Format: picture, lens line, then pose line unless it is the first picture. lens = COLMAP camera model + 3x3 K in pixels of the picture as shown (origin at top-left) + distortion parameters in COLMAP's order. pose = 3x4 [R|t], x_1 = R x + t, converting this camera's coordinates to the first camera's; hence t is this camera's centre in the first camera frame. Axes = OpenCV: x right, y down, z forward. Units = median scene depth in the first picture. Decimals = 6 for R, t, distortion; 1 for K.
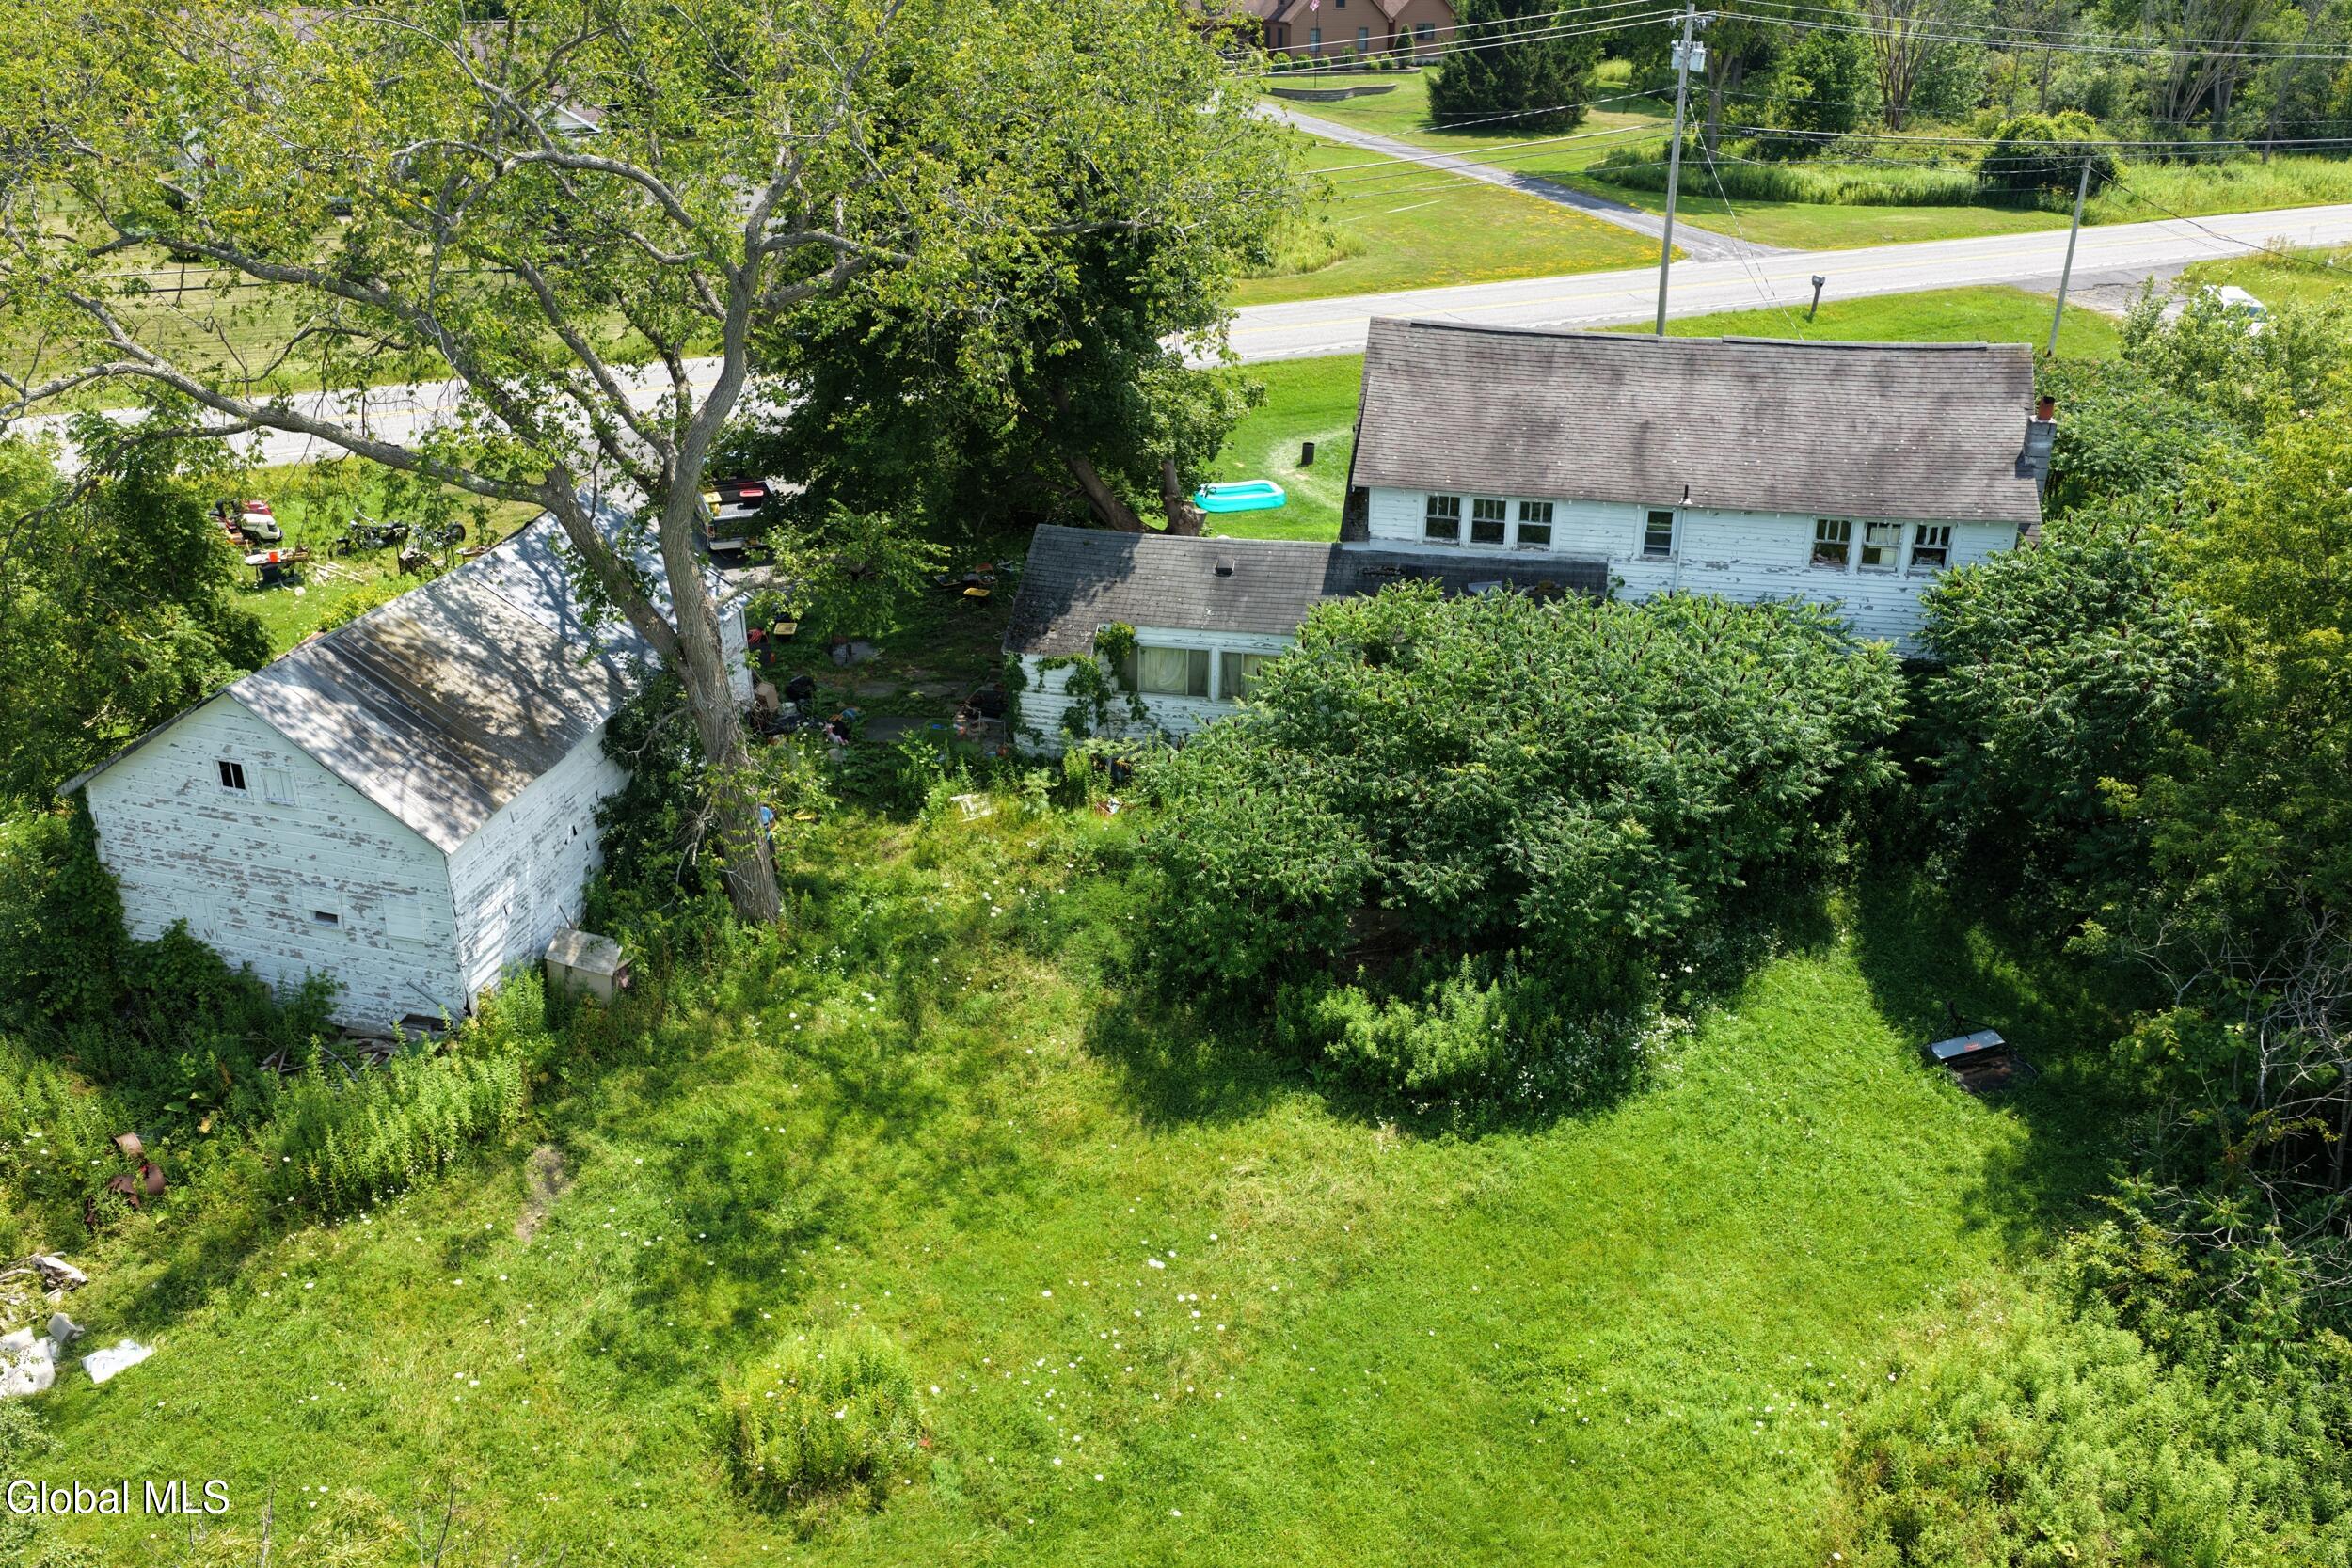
lens RADIAL K [[1943.7, 0, 1183.0], [0, 1943.7, 781.7], [0, 0, 1]] dist [-0.014021, 0.039993]
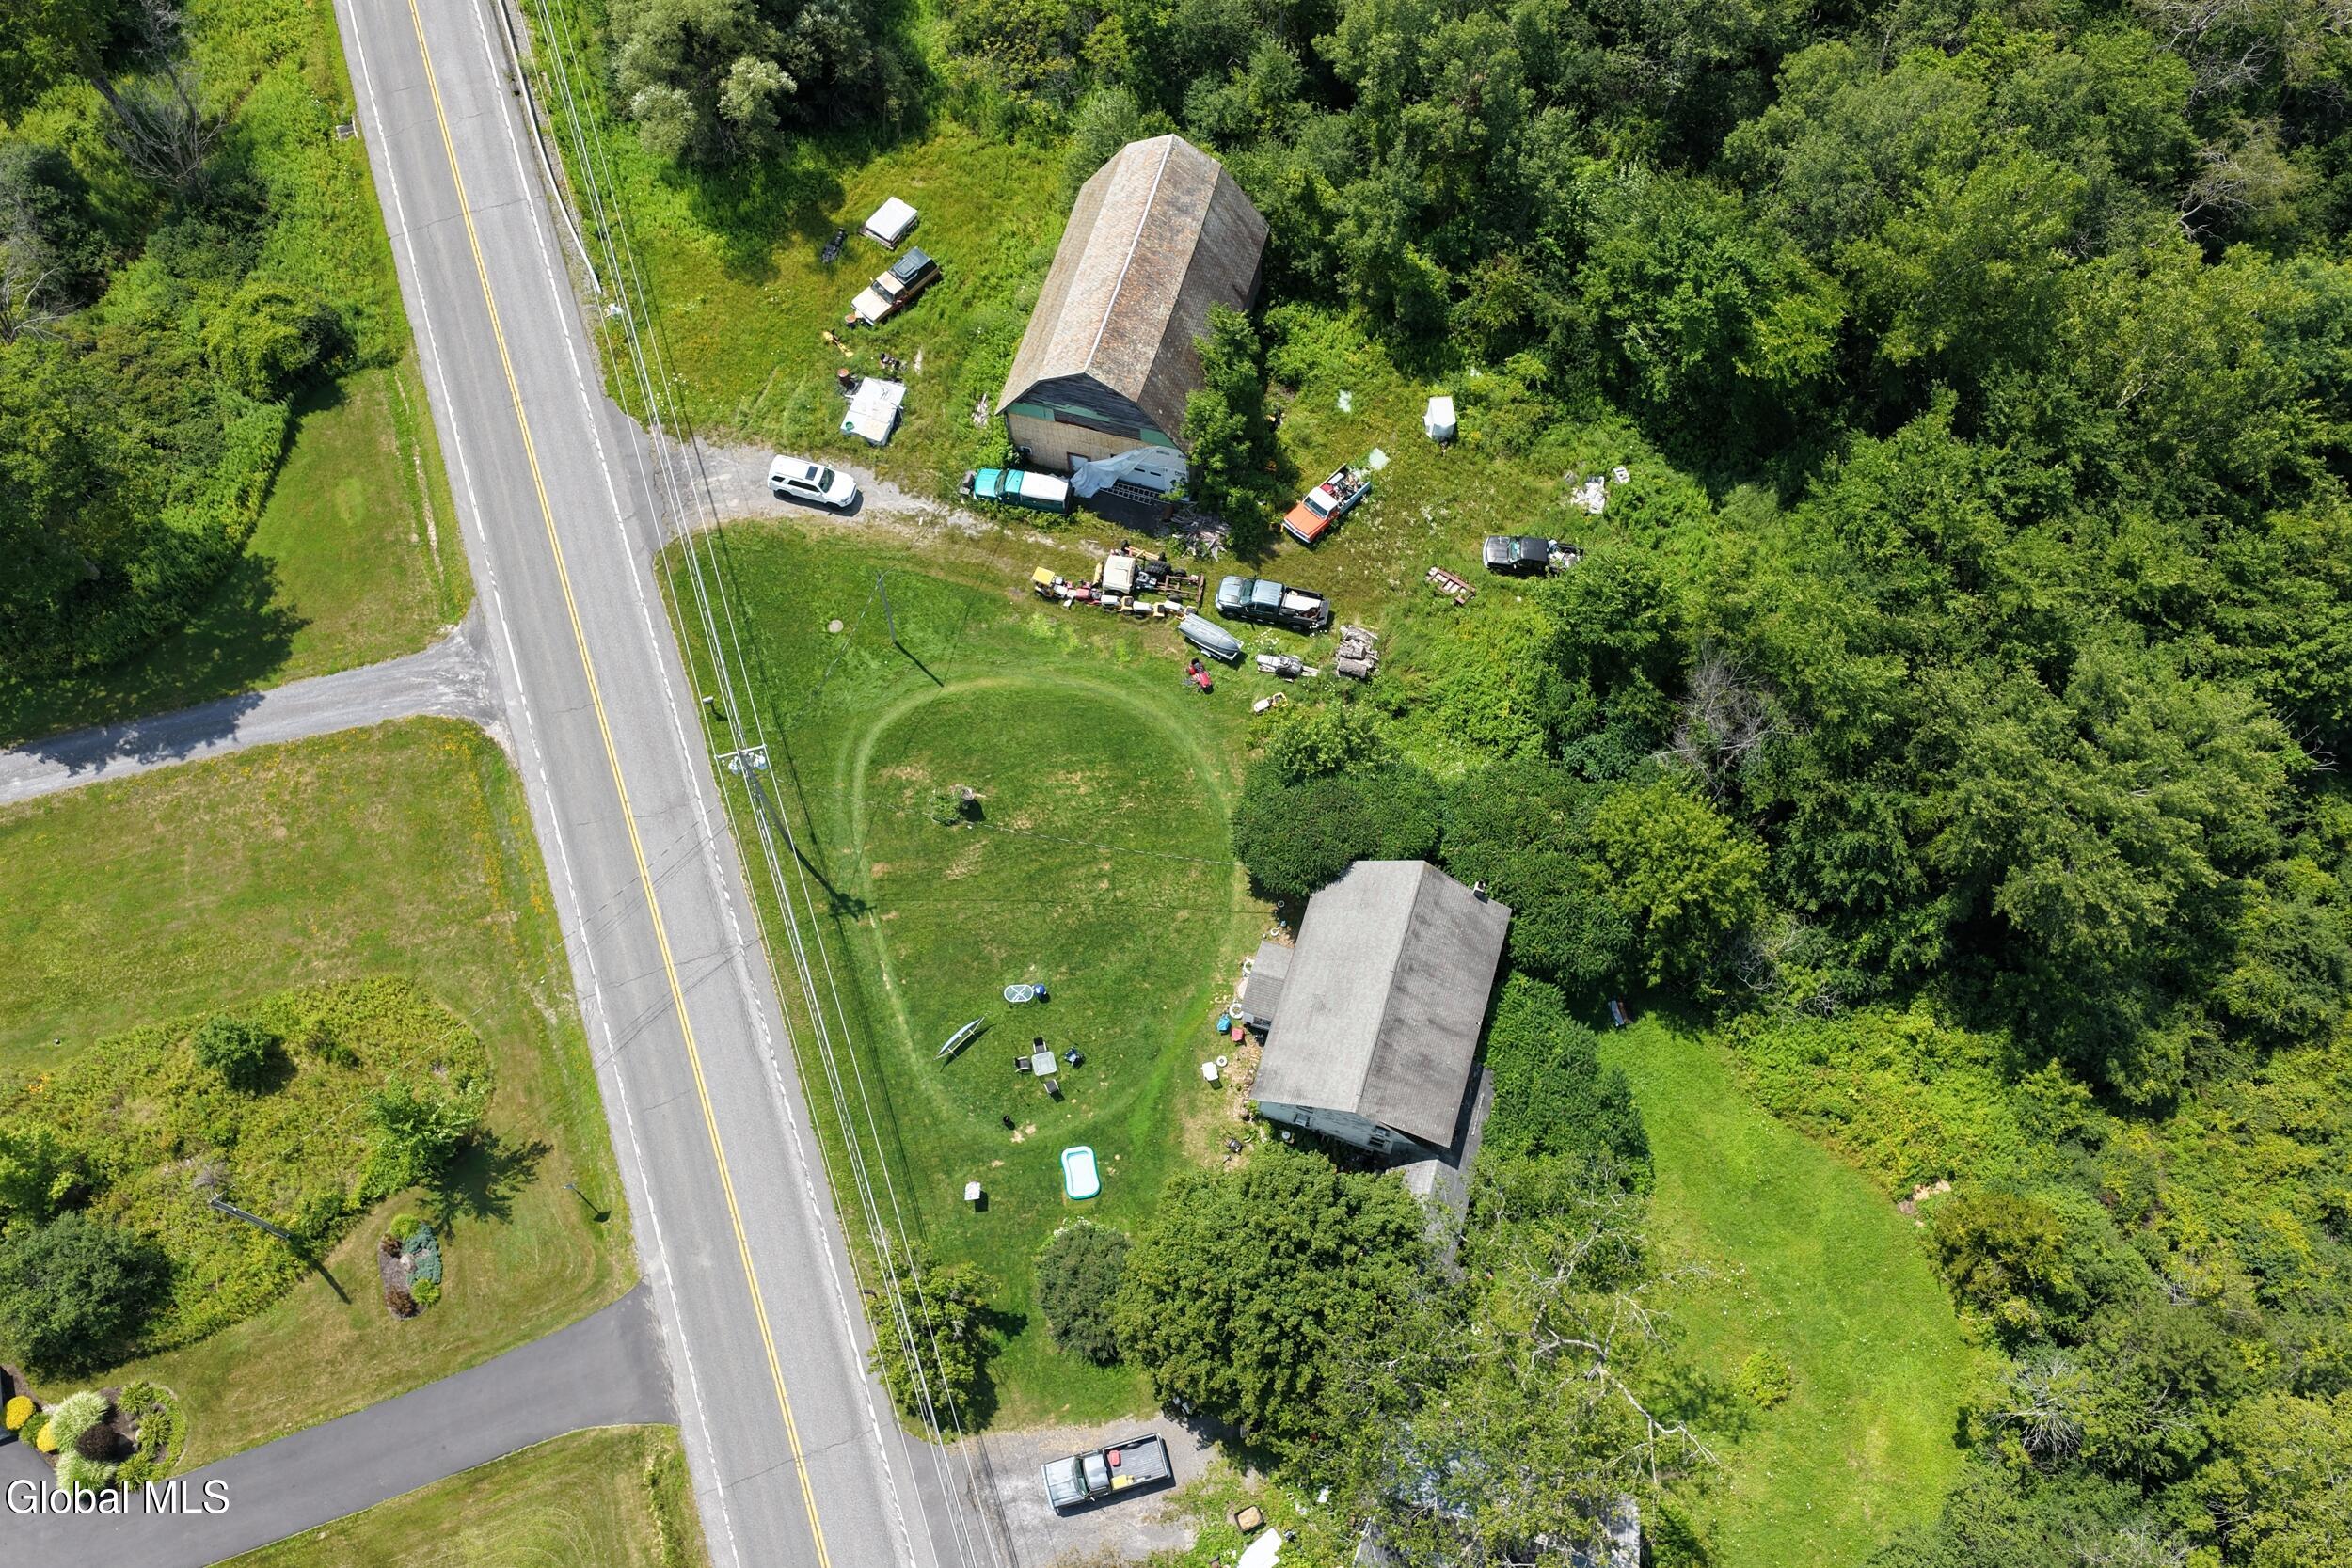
lens RADIAL K [[1943.7, 0, 1167.1], [0, 1943.7, 772.4], [0, 0, 1]] dist [-0.014021, 0.039993]
pose [[0.092023, -0.909149, 0.406177, -0.598150], [0.409762, 0.406344, 0.816688, -2.918473], [-0.907539, 0.091282, 0.409928, 0.324730]]
